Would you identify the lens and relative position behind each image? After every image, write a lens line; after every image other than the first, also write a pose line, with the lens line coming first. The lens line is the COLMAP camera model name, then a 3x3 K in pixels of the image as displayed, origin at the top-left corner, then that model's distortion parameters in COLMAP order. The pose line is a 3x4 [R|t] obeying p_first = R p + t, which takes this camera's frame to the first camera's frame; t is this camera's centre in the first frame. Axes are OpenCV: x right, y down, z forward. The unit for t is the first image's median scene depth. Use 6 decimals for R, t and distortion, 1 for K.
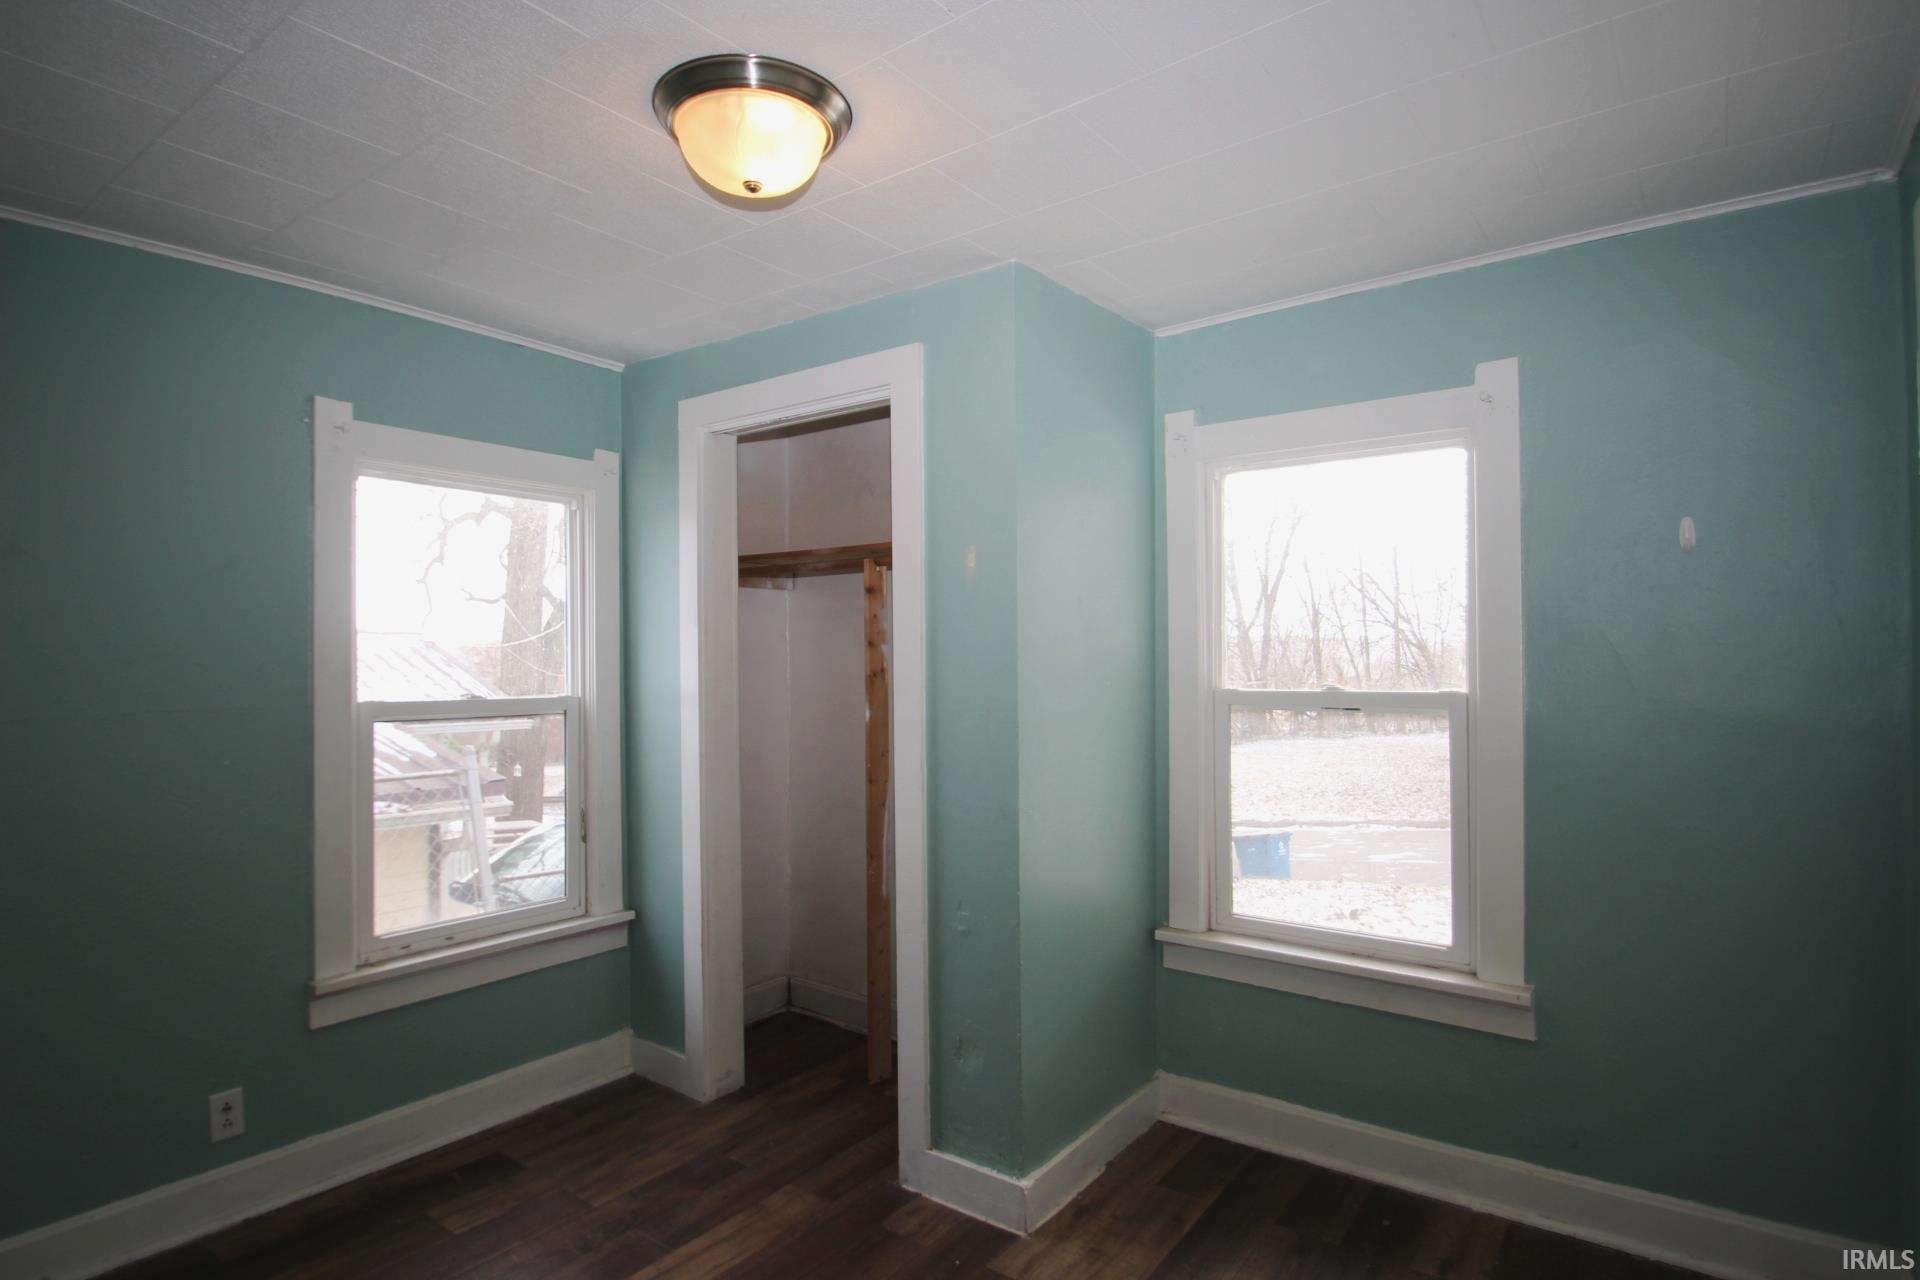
lens RADIAL K [[993.9, 0, 960.0], [0, 993.9, 640.0], [0, 0, 1]] dist [-0.004892, -0.017149]
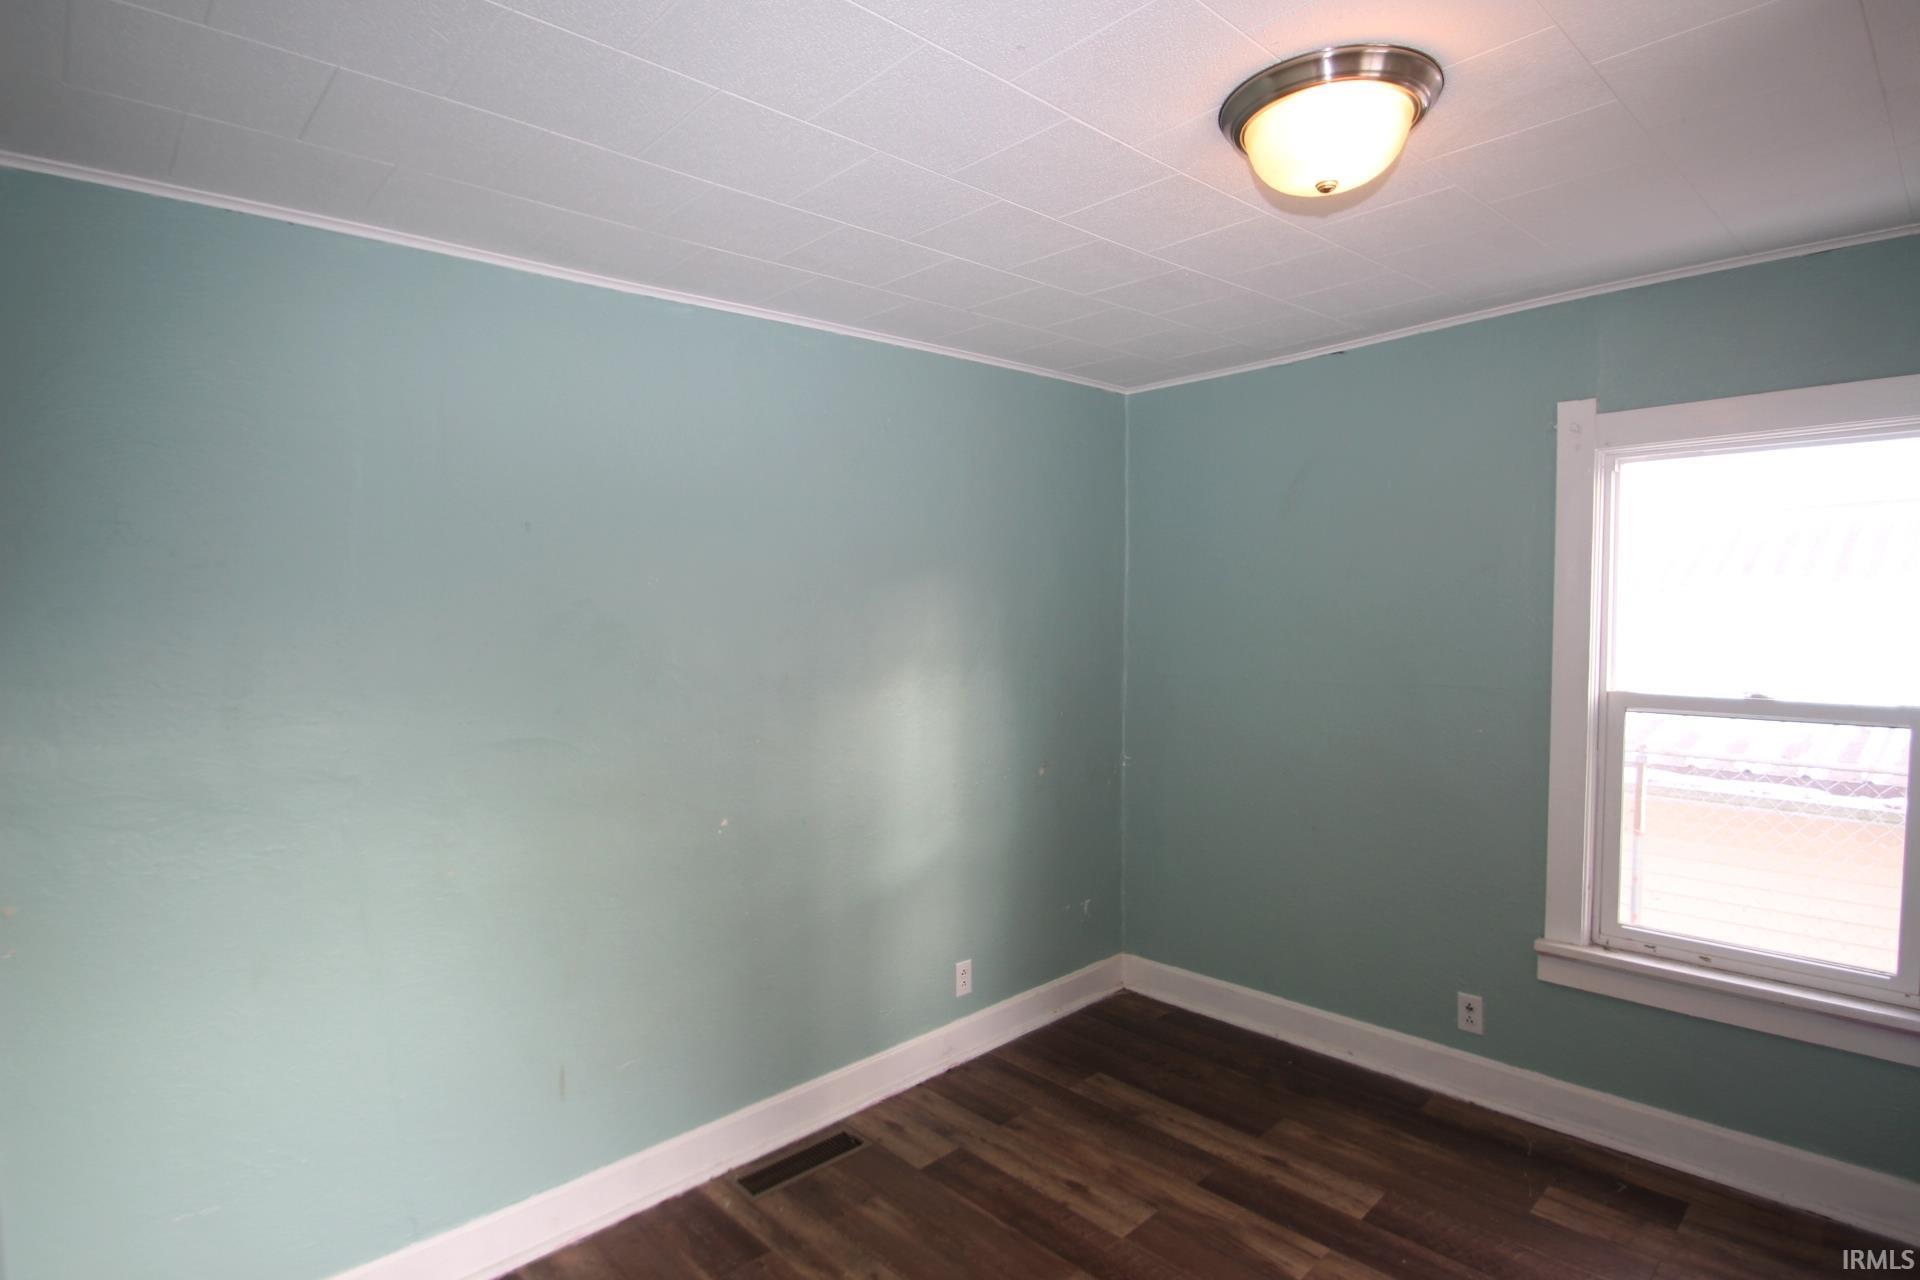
lens RADIAL K [[993.9, 0, 960.0], [0, 993.9, 640.0], [0, 0, 1]] dist [-0.004892, -0.017149]
pose [[-0.182517, 0.043627, -0.982234, 0.510978], [0.035713, 0.998650, 0.037720, -0.051600], [0.982554, -0.028194, -0.183829, 0.534073]]
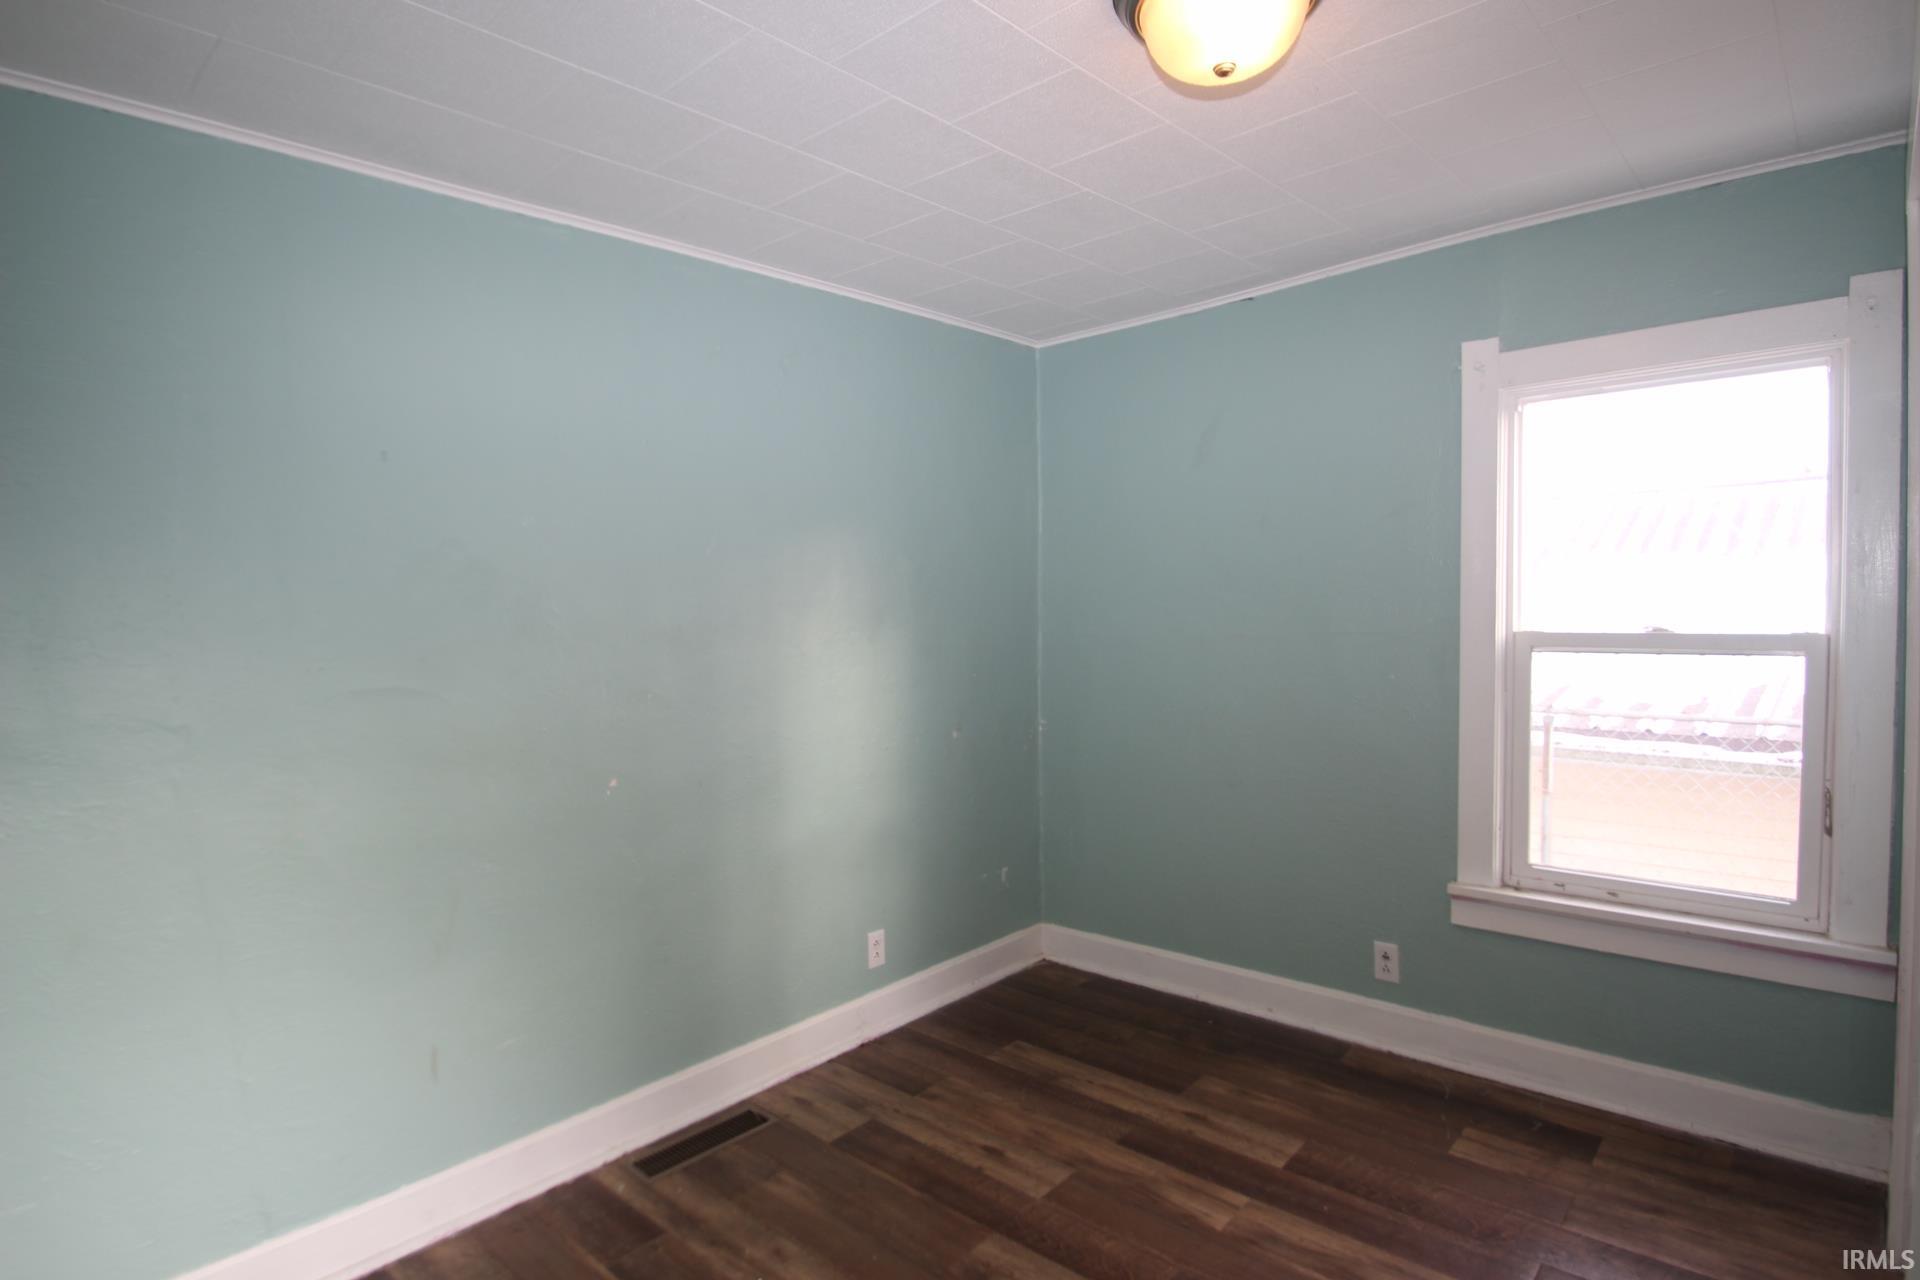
lens RADIAL K [[1006.7, 0, 960.0], [0, 1006.7, 640.0], [0, 0, 1]] dist [0.000685, -0.023178]
pose [[-0.107956, 0.045721, -0.993104, 0.482201], [0.047100, 0.998055, 0.040829, 0.002357], [0.993039, -0.042368, -0.109899, 0.546733]]
